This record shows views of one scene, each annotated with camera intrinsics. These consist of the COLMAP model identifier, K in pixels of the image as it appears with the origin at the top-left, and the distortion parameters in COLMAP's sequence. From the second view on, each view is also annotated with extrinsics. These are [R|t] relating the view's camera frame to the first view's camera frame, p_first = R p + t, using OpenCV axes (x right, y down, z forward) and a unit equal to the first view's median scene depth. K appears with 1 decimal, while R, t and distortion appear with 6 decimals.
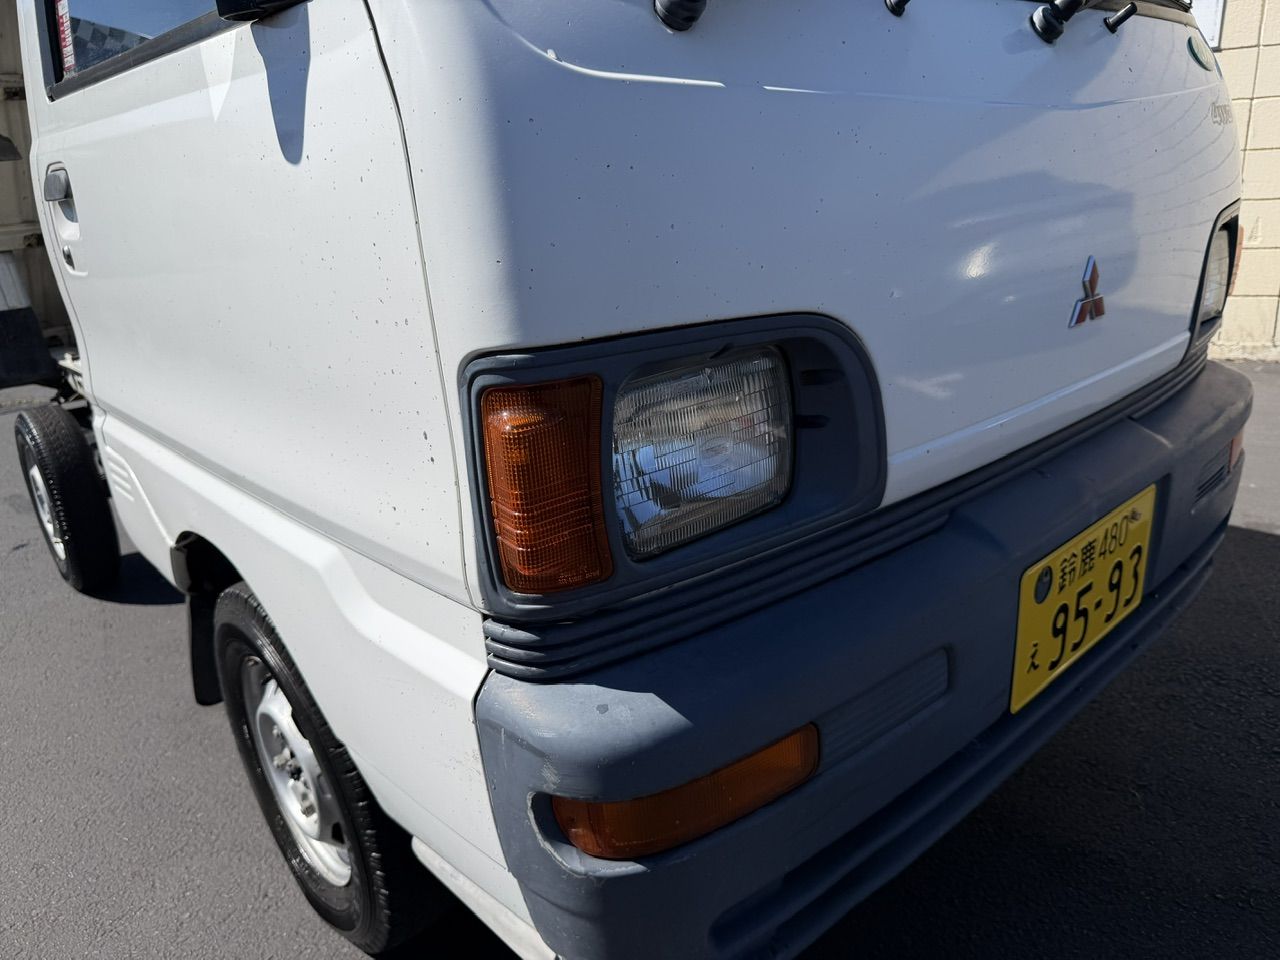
lens RADIAL K [[913.9, 0, 649.1], [0, 913.9, 481.5], [0, 0, 1]] dist [0.017633, -0.031097]
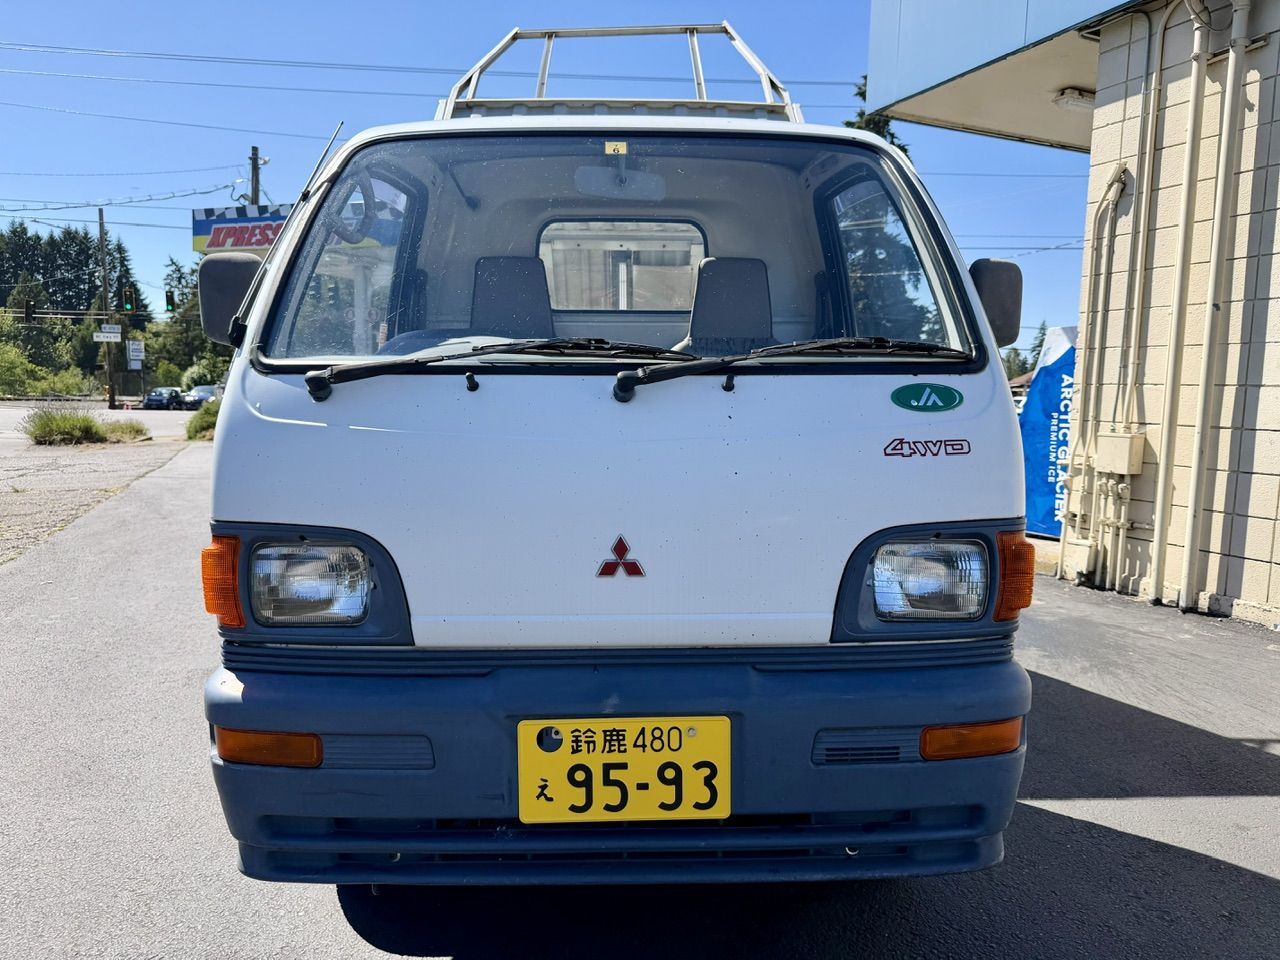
lens RADIAL K [[913.9, 0, 645.4], [0, 913.9, 487.1], [0, 0, 1]] dist [0.017633, -0.031097]
pose [[0.761883, 0.143745, -0.631563, 1.300687], [-0.261746, 0.960229, -0.097207, -0.163177], [0.592473, 0.239369, 0.769206, -0.149733]]
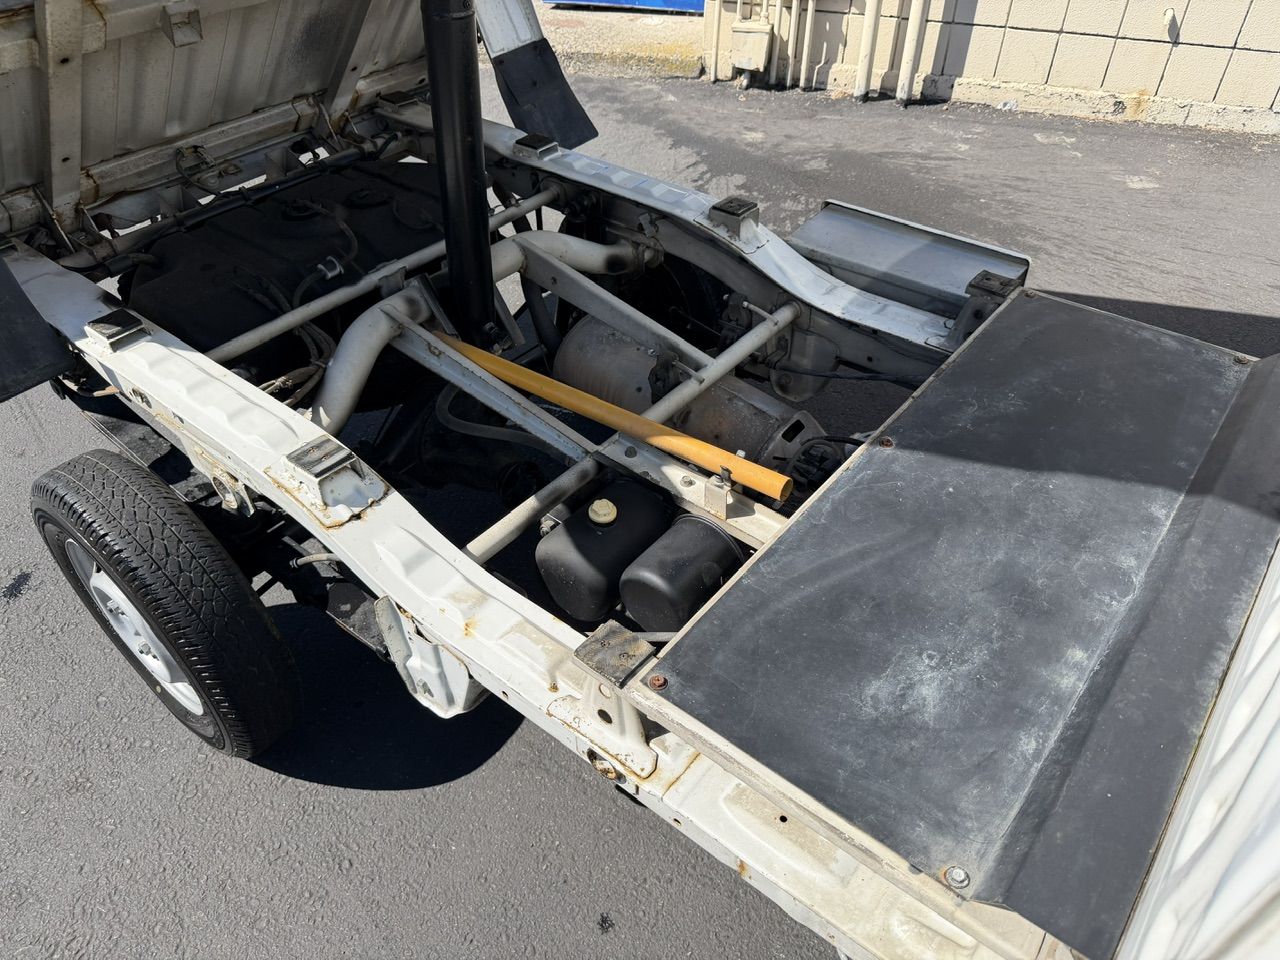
lens RADIAL K [[913.9, 0, 644.9], [0, 913.9, 477.0], [0, 0, 1]] dist [0.017633, -0.031097]
pose [[0.983861, -0.056440, 0.169799, -1.095681], [-0.011157, 0.927755, 0.373024, -0.658716], [-0.178586, -0.368898, 0.912152, 1.184480]]
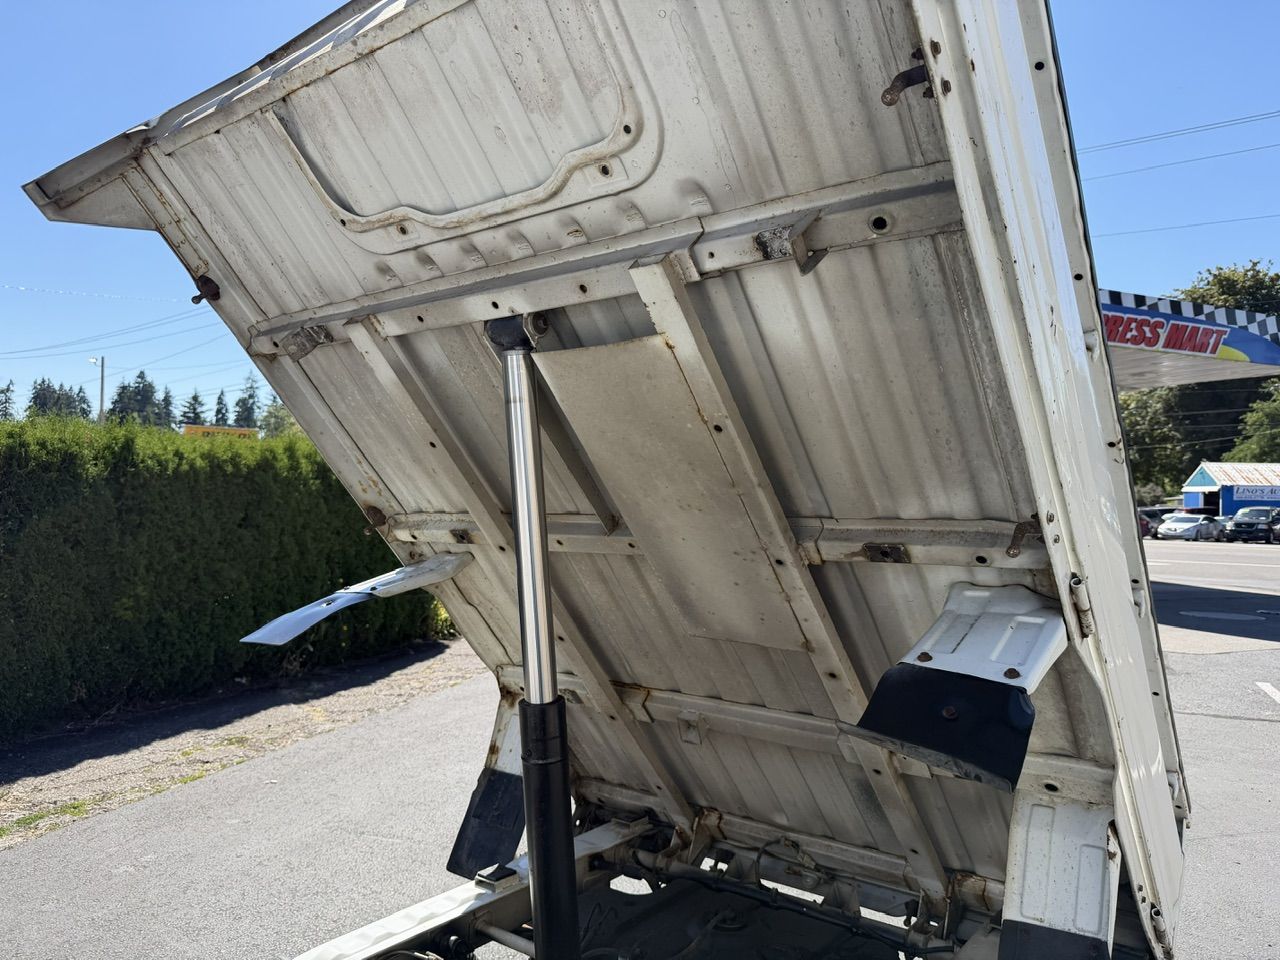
lens RADIAL K [[913.9, 0, 635.7], [0, 913.9, 480.5], [0, 0, 1]] dist [0.017633, -0.031097]
pose [[0.164746, 0.051811, -0.984974, 0.192280], [-0.324659, 0.945820, -0.004551, -1.183633], [0.931373, 0.320531, 0.172641, 2.275516]]
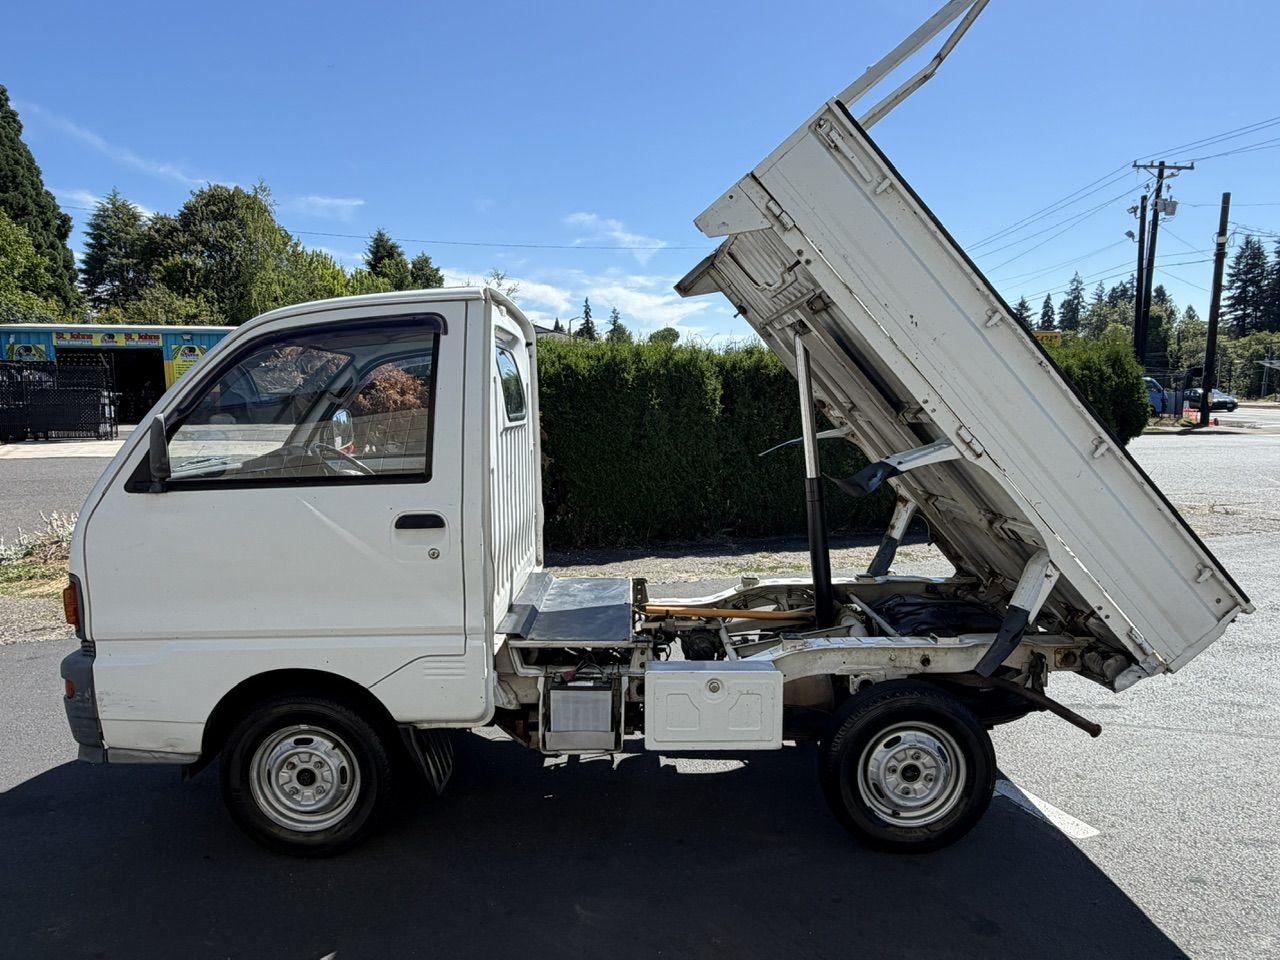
lens RADIAL K [[823.9, 0, 639.7], [0, 823.9, 475.3], [0, 0, 1]] dist [0.002469, 0.005386]
pose [[-0.655468, 0.147516, -0.740676, 1.476156], [-0.183047, 0.920464, 0.345311, -1.754784], [0.732705, 0.361919, -0.576332, 3.721322]]
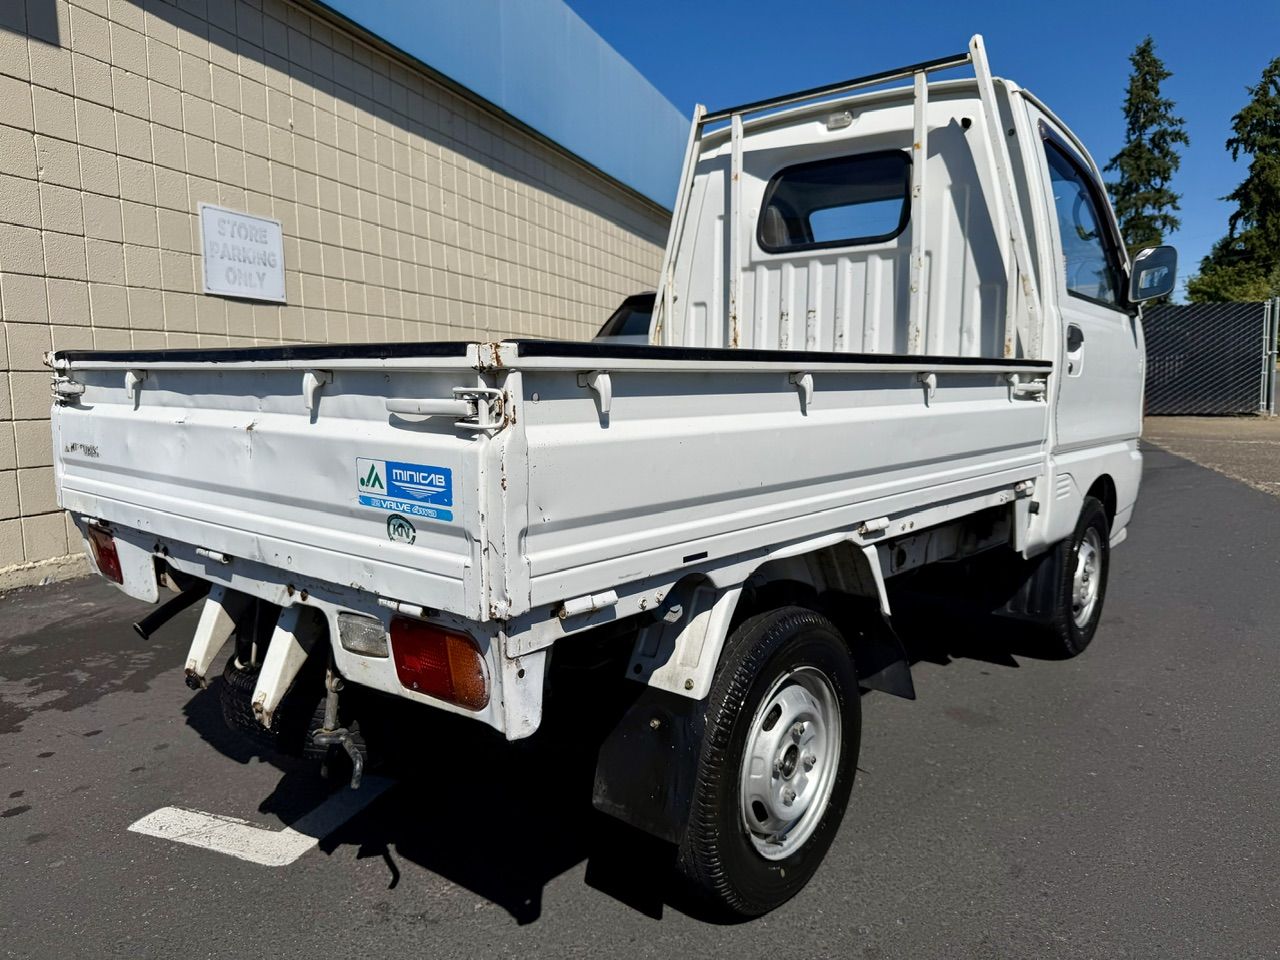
lens RADIAL K [[913.9, 0, 651.2], [0, 913.9, 490.4], [0, 0, 1]] dist [0.017633, -0.031097]
pose [[-0.139218, -0.052077, 0.988892, -3.090415], [0.321094, 0.942288, 0.094827, -0.593962], [-0.936759, 0.330729, -0.114461, 2.700652]]
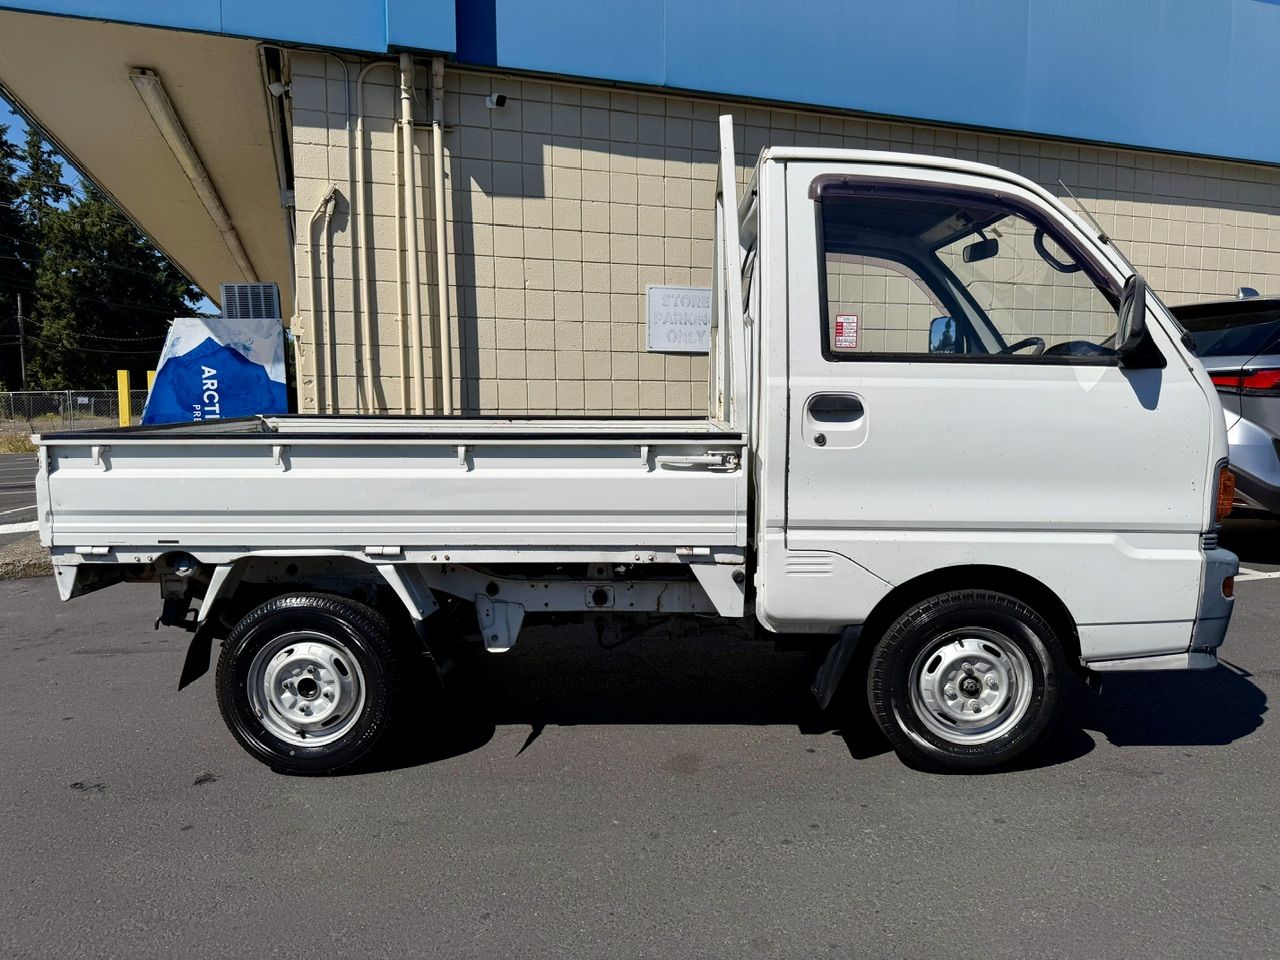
lens RADIAL K [[913.9, 0, 638.5], [0, 913.9, 497.3], [0, 0, 1]] dist [0.017633, -0.031097]
pose [[0.686702, -0.015335, 0.726777, -2.775264], [0.183831, 0.970945, -0.153208, 0.099757], [-0.703311, 0.238812, 0.669569, 0.074469]]
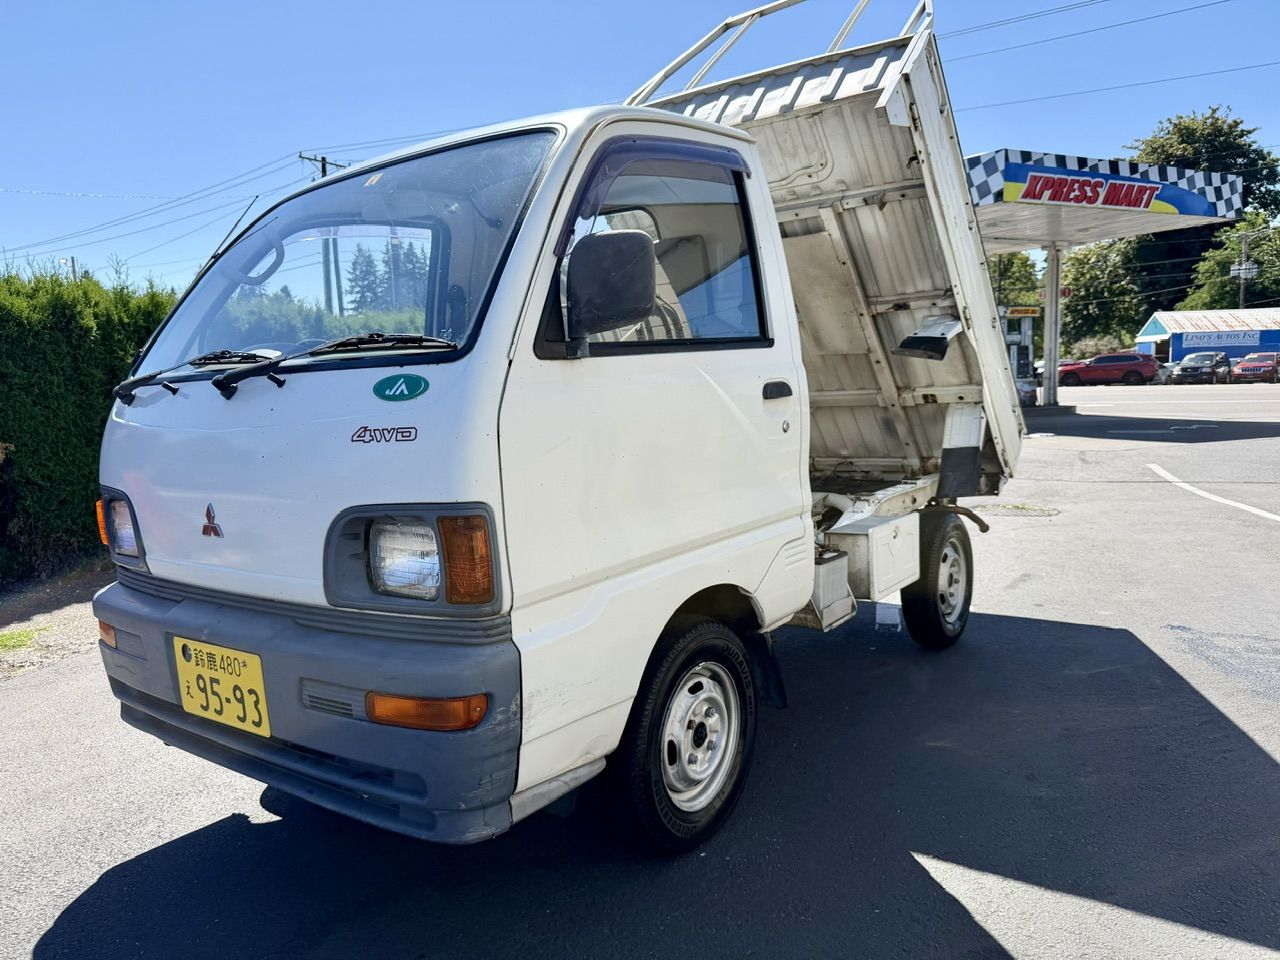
lens RADIAL K [[913.9, 0, 642.8], [0, 913.9, 486.7], [0, 0, 1]] dist [0.017633, -0.031097]
pose [[0.208992, 0.176670, -0.961826, 2.287698], [-0.277939, 0.953716, 0.114788, -0.681597], [0.937589, 0.243339, 0.248422, 1.221499]]
